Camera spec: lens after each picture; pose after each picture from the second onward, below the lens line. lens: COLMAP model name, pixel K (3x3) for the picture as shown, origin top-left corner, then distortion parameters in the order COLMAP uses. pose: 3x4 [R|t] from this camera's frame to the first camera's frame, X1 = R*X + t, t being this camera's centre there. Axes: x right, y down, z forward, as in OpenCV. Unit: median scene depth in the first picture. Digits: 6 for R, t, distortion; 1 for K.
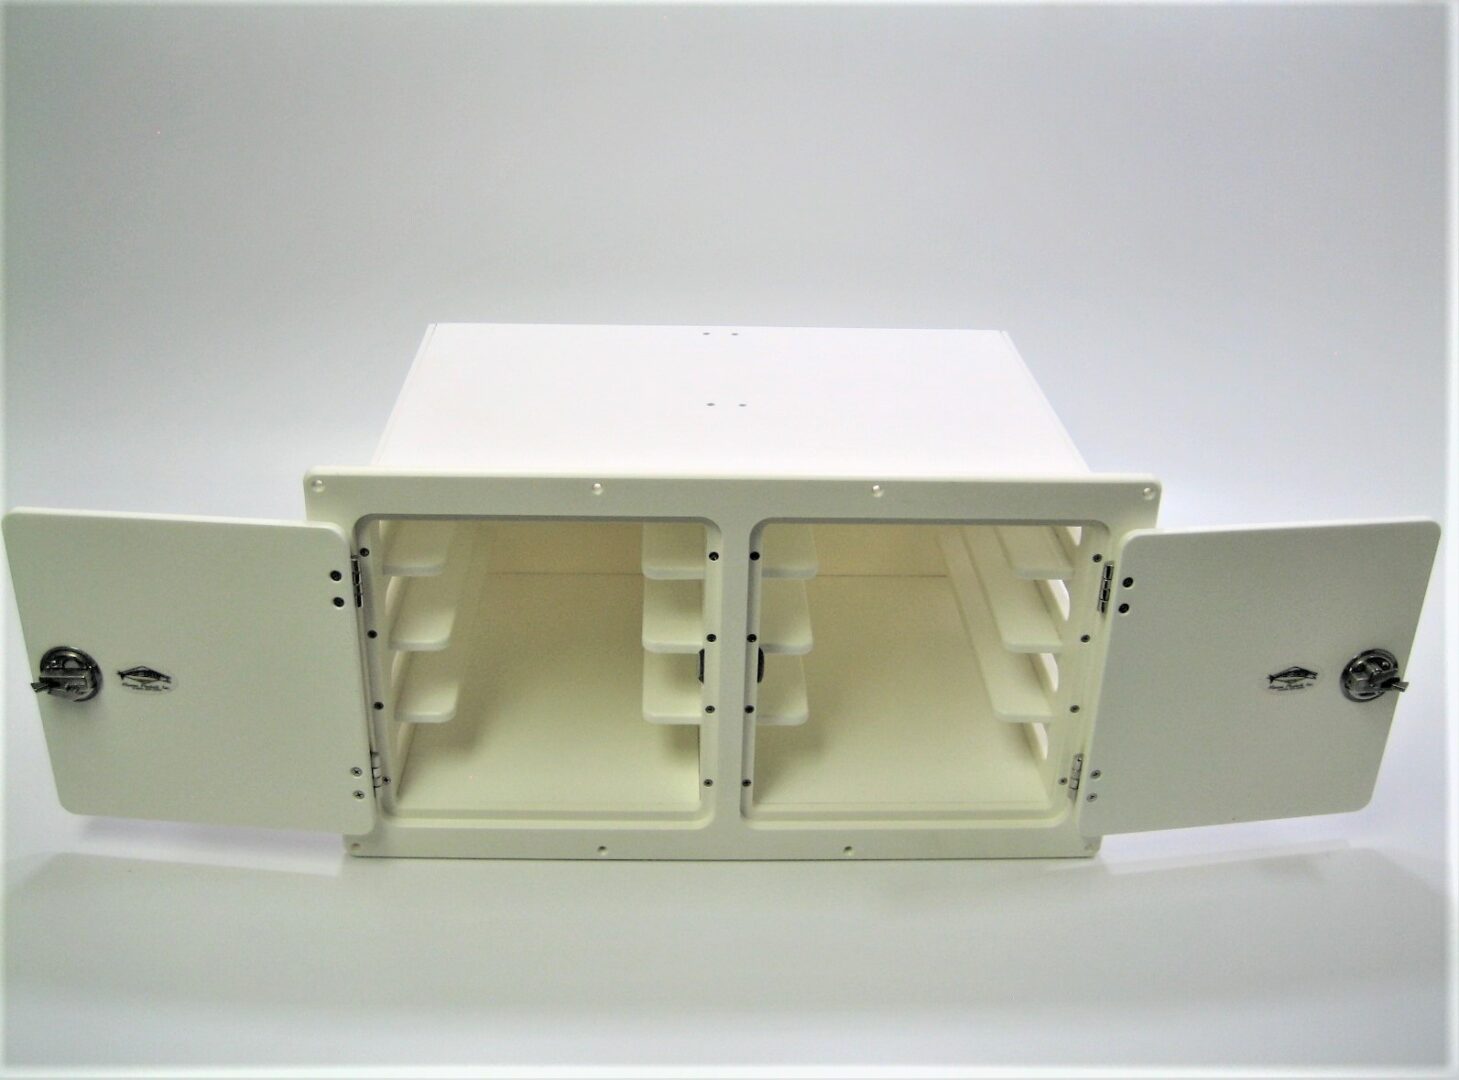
lens RADIAL K [[1521.7, 0, 729.5], [0, 1521.7, 540.0], [0, 0, 1]] dist [-0.116803, 0.004143]
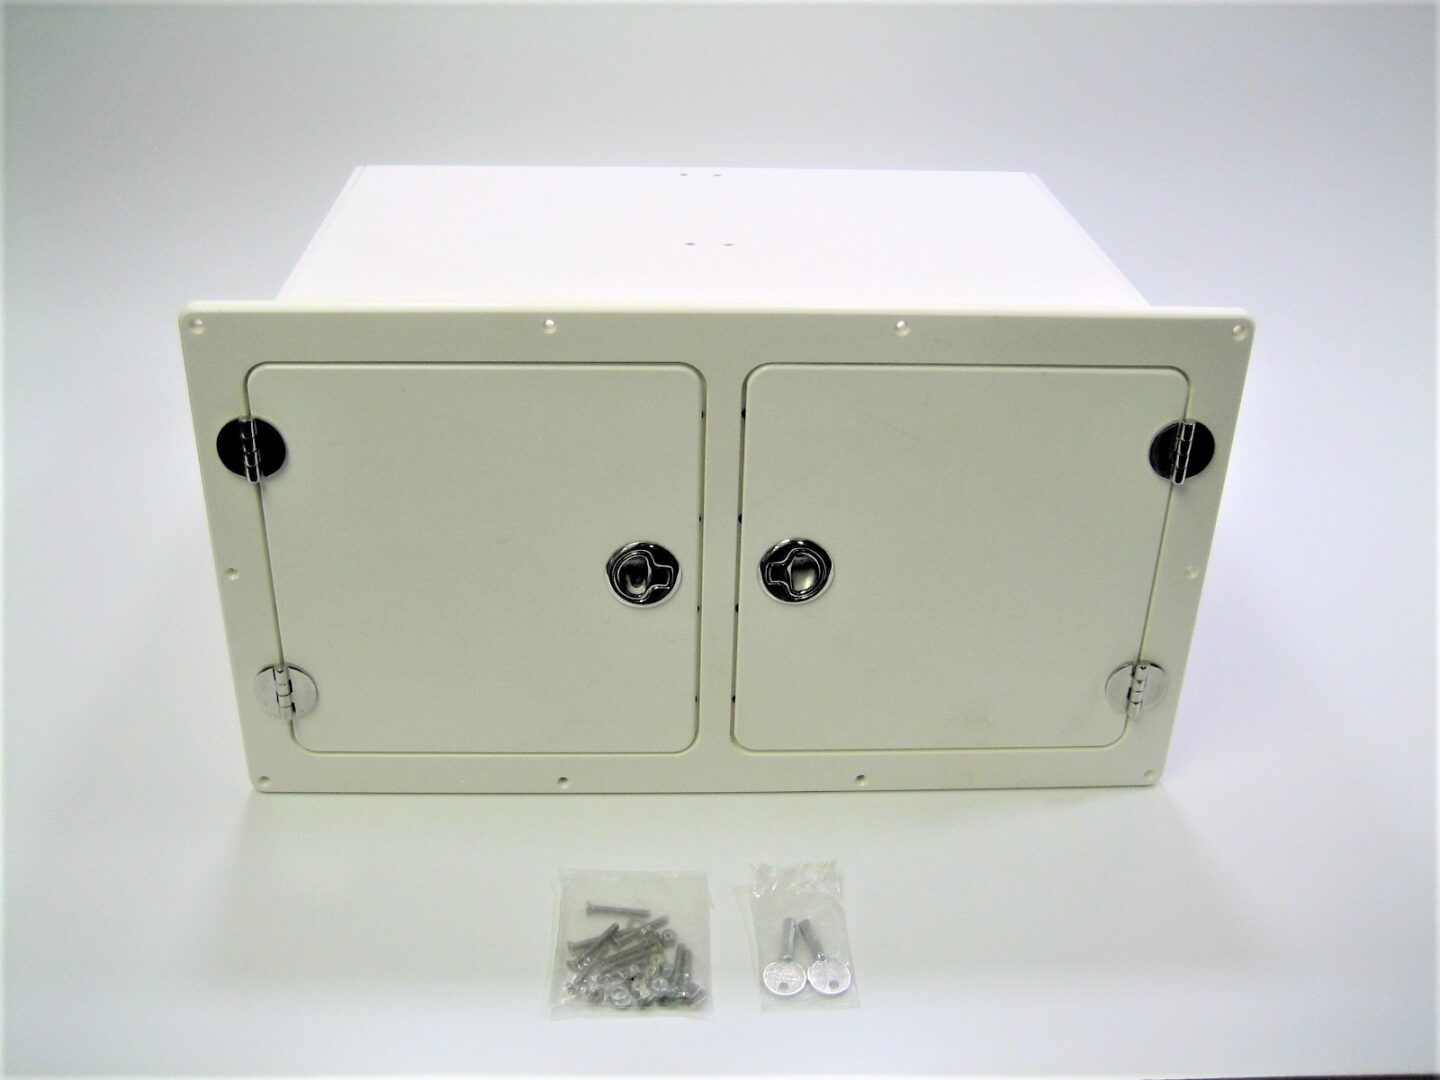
lens RADIAL K [[1508.9, 0, 720.0], [0, 1508.9, 540.0], [0, 0, 1]] dist [-0.152220, 0.215620]
pose [[0.999920, -0.007141, 0.010471, -0.006831], [0.006702, 0.999121, 0.041374, 0.043393], [-0.010757, -0.041300, 0.999089, 0.203234]]
